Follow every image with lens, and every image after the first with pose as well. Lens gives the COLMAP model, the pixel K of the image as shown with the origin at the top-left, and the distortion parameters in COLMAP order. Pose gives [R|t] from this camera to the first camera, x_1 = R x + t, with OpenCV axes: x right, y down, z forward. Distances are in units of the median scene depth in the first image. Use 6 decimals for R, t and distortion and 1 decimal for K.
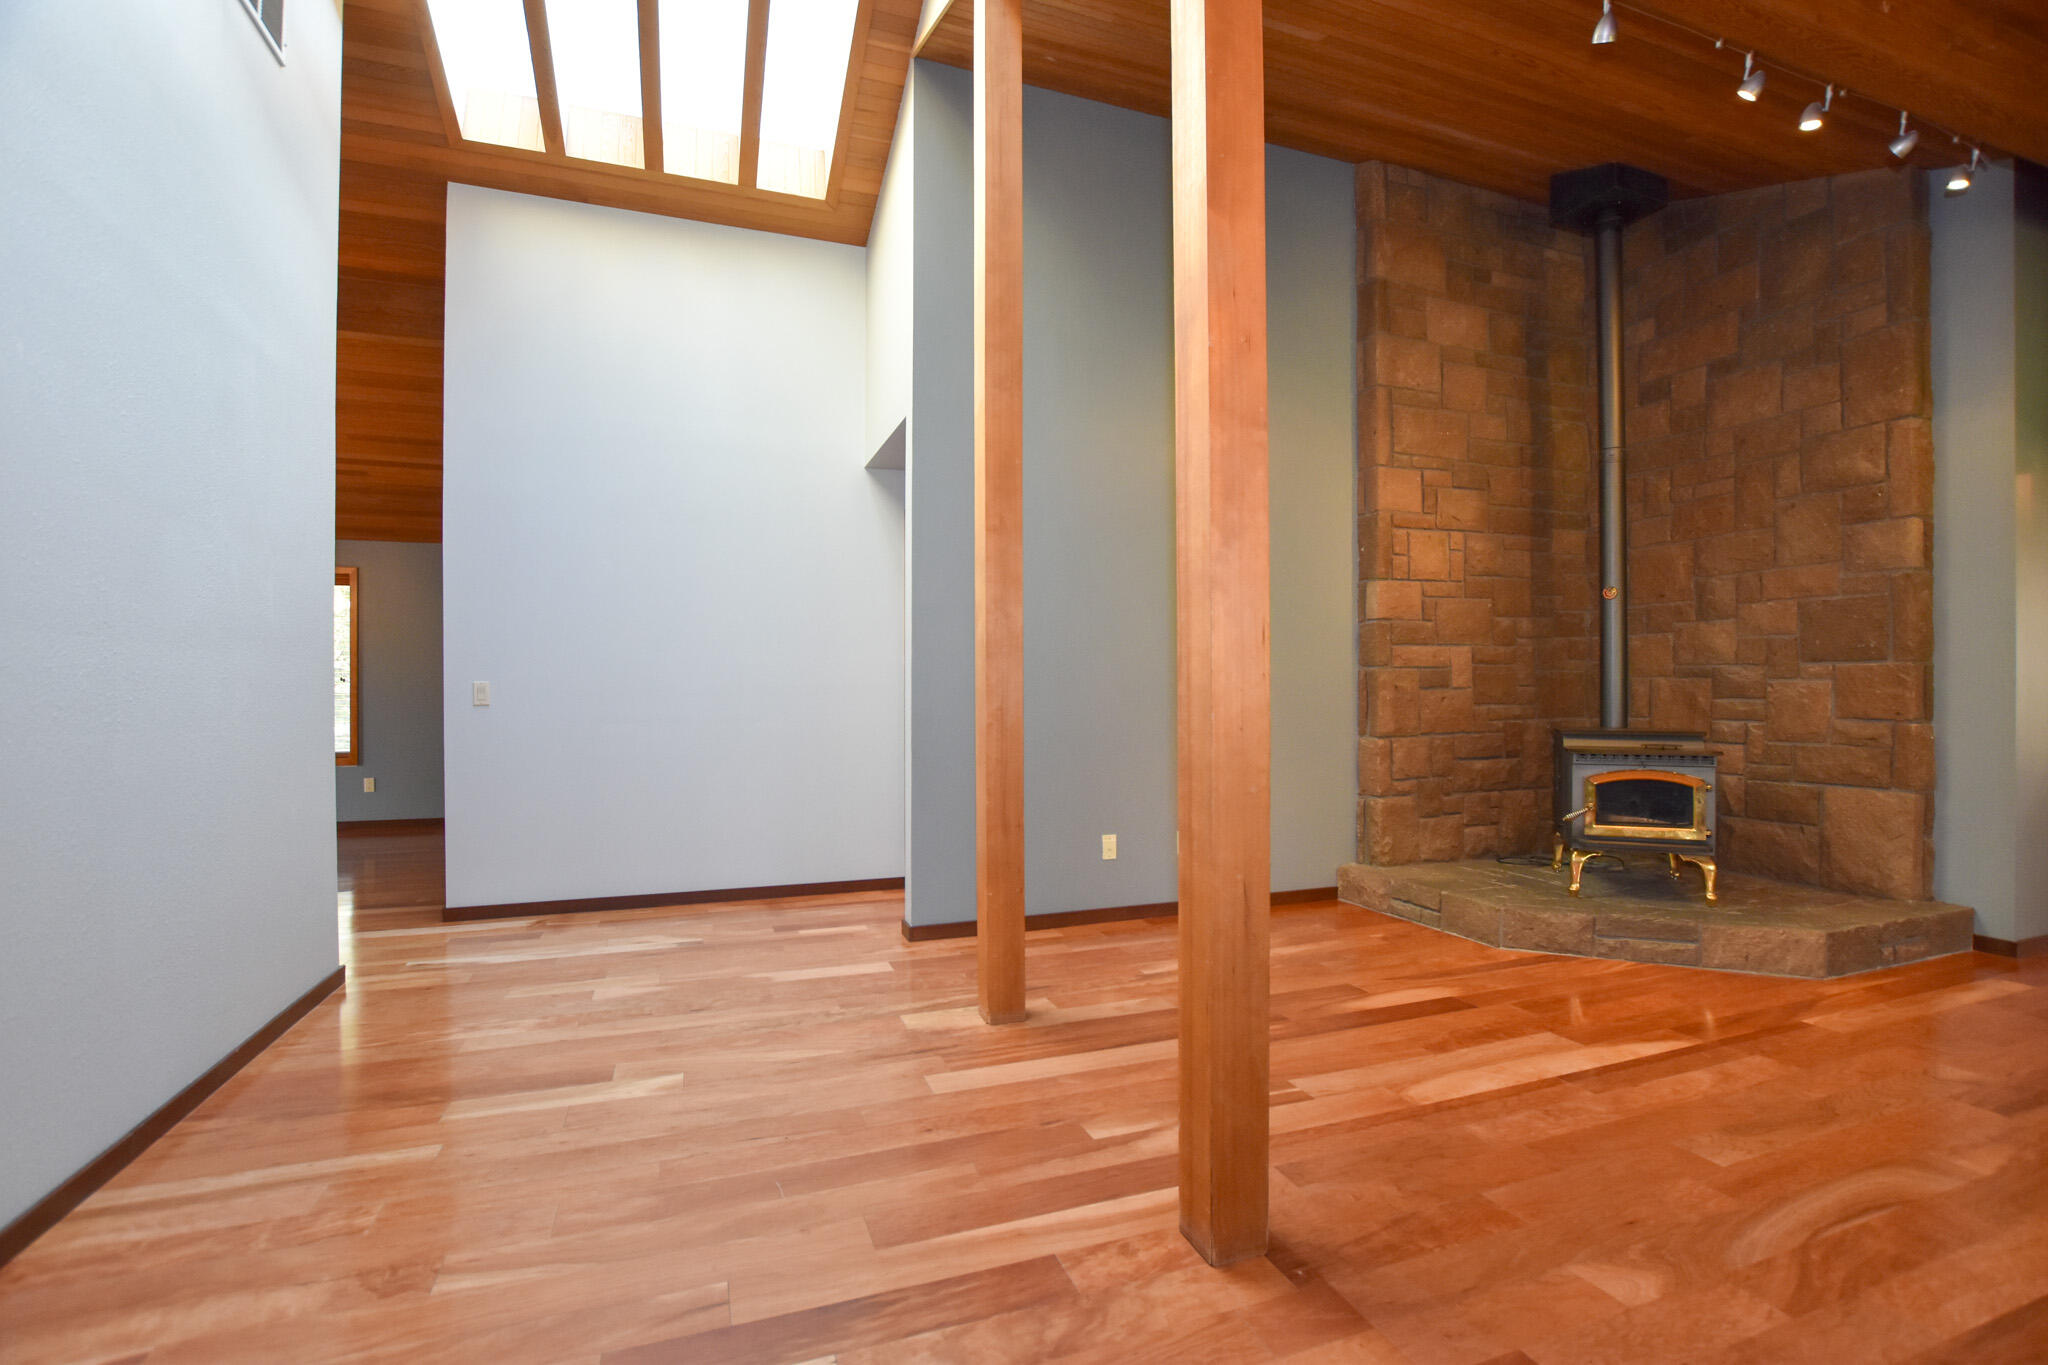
lens RADIAL K [[921.6, 0, 1021.9], [0, 921.6, 684.6], [0, 0, 1]] dist [-0.023739, 0.000599]
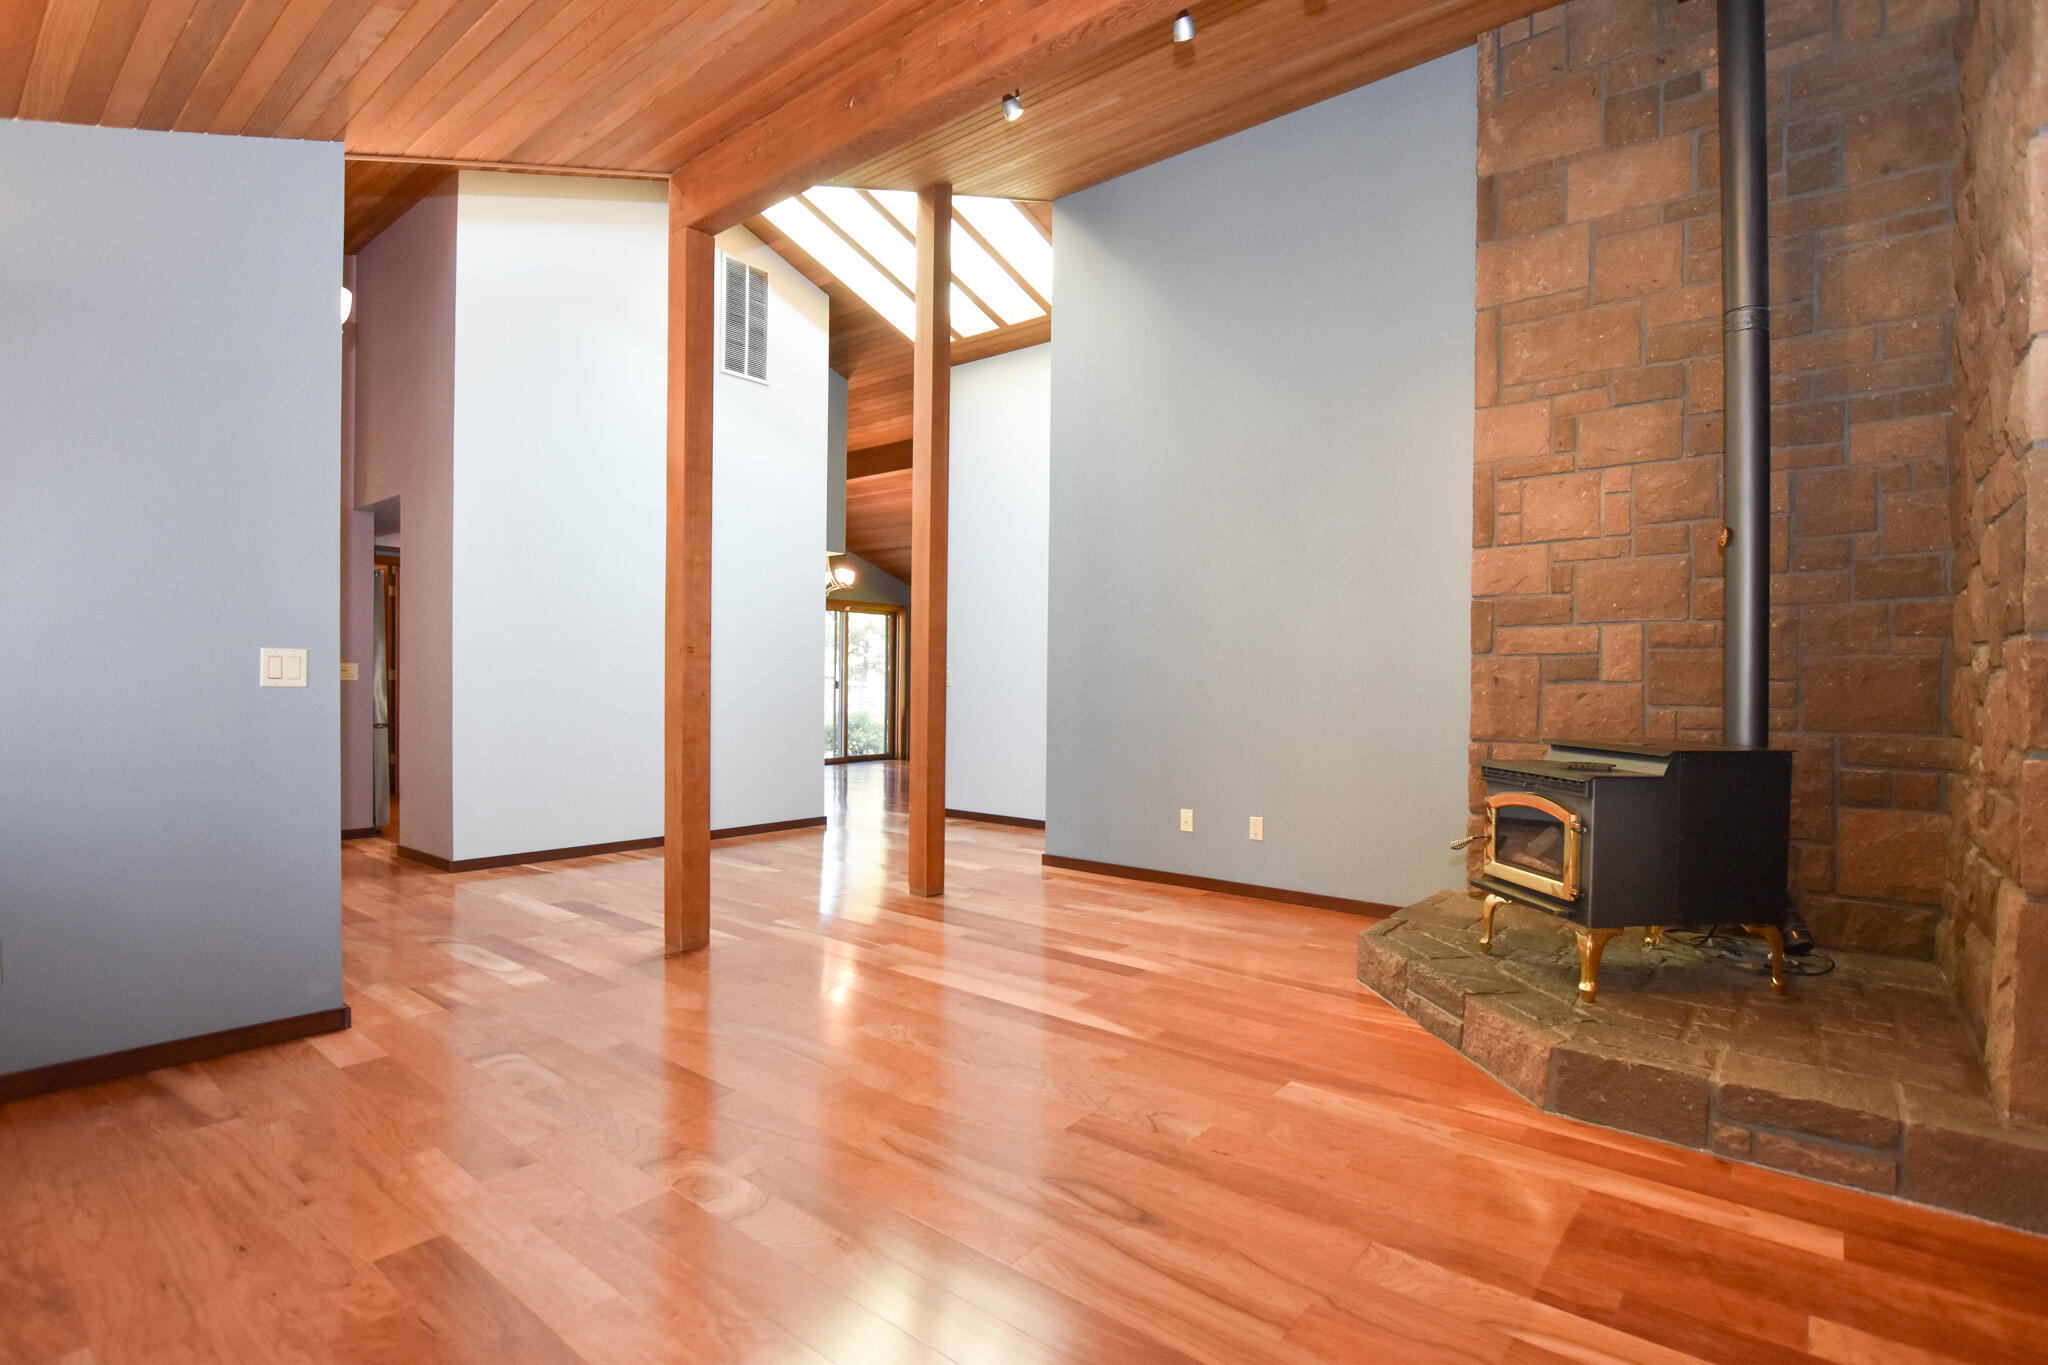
lens RADIAL K [[992.8, 0, 1024.6], [0, 992.8, 680.7], [0, 0, 1]] dist [-0.017573, 0.000012]
pose [[0.499969, 0.008317, -0.866003, 1.057018], [-0.004852, 0.999965, 0.006803, -0.000313], [0.866030, 0.000801, 0.499992, 0.231038]]
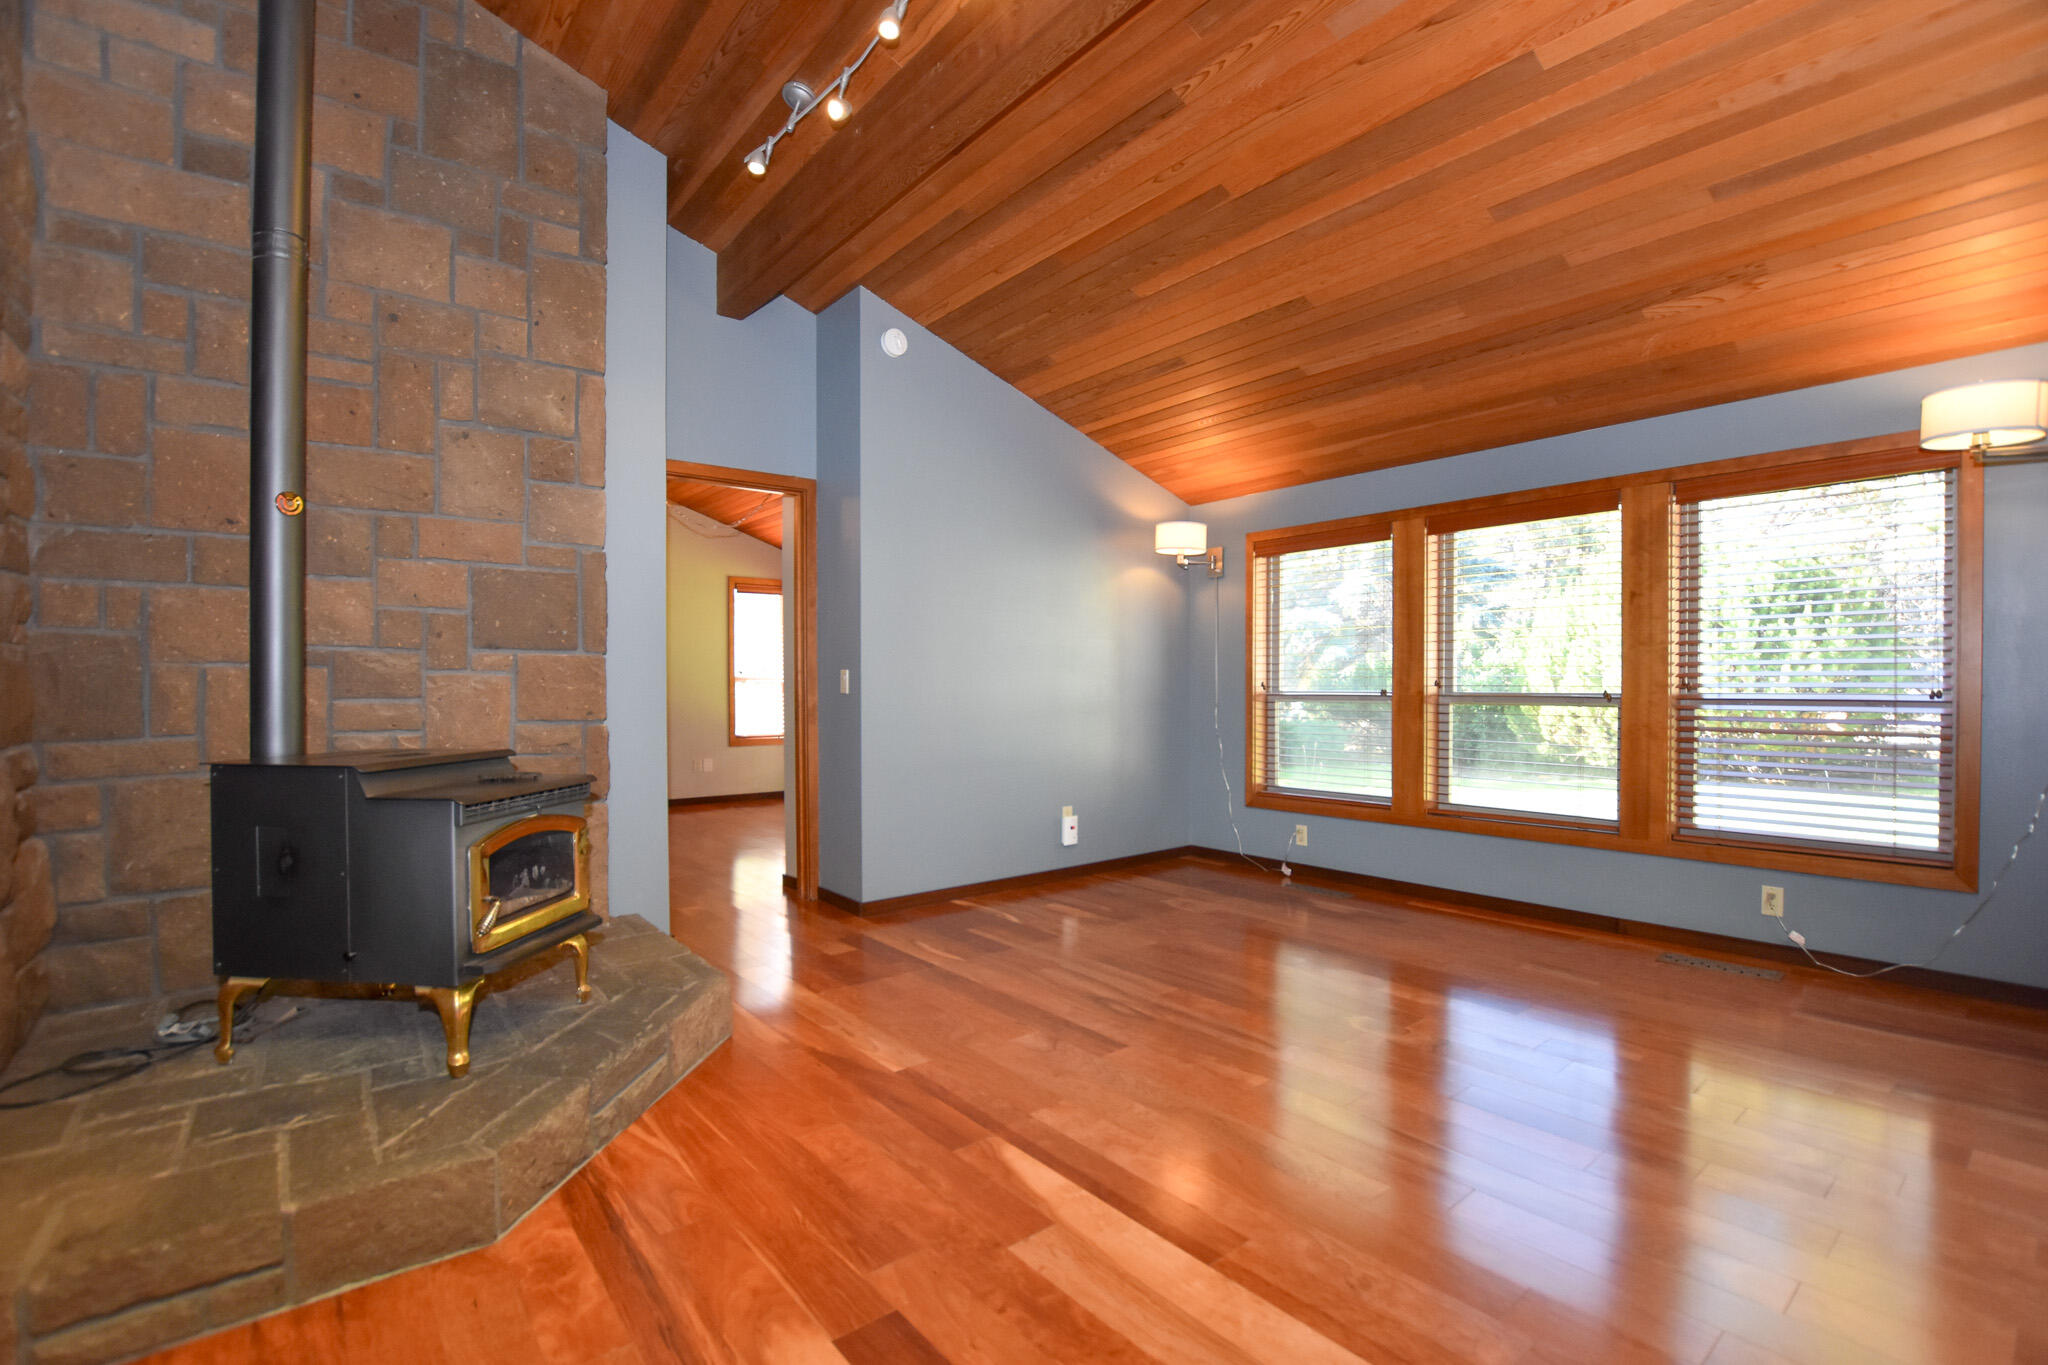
lens RADIAL K [[921.6, 0, 1036.1], [0, 921.6, 697.5], [0, 0, 1]] dist [-0.023739, 0.000599]
pose [[-0.322965, -0.011254, 0.946344, 0.000483], [-0.003183, 0.999937, 0.010805, 0.005905], [-0.946406, 0.000477, -0.322980, 0.799743]]
